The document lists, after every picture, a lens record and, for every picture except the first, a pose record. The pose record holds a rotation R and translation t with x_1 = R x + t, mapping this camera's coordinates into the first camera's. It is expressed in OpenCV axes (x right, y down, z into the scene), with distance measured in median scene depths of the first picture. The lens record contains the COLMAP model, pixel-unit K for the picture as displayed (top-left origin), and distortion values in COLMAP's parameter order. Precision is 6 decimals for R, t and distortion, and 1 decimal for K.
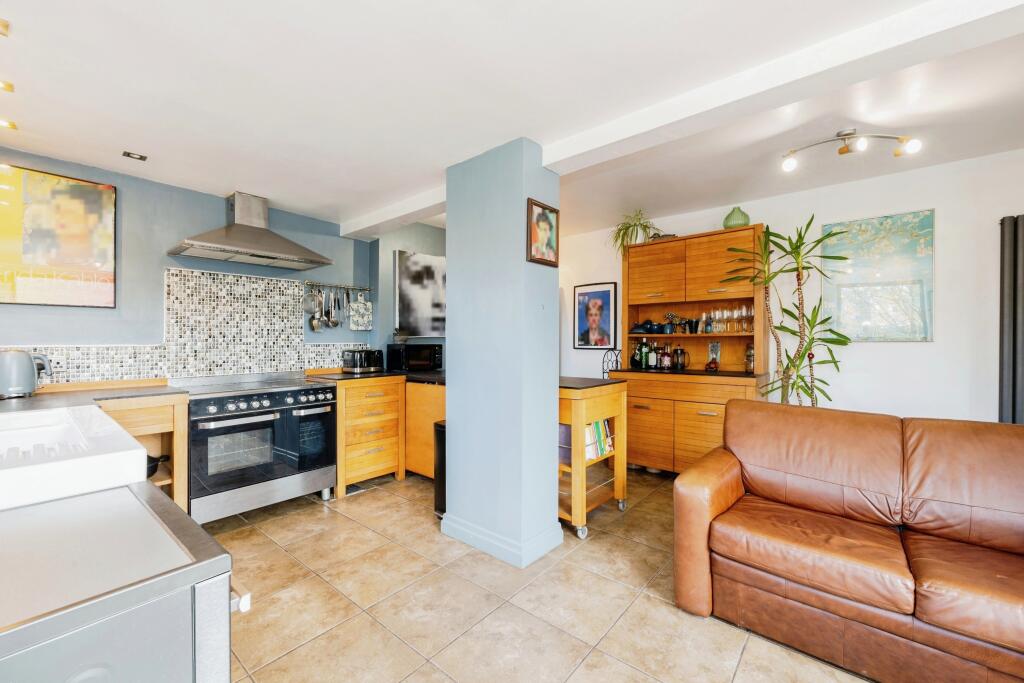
lens RADIAL K [[412.7, 0, 512.0], [0, 412.7, 339.4], [0, 0, 1]] dist [-0.002207, -0.000246]
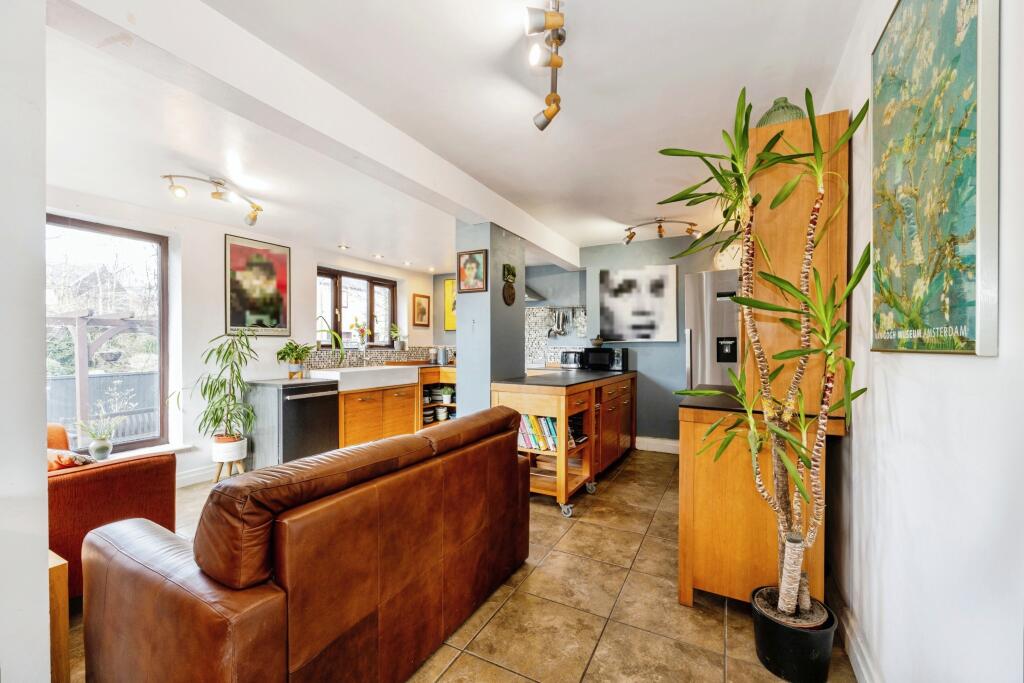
lens RADIAL K [[412.7, 0, 511.9], [0, 412.7, 344.5], [0, 0, 1]] dist [-0.002207, -0.000246]
pose [[0.206712, 0.002881, -0.978398, 0.986025], [-0.002598, 0.999994, 0.002396, -0.001665], [0.978398, 0.002046, 0.206718, 0.539106]]
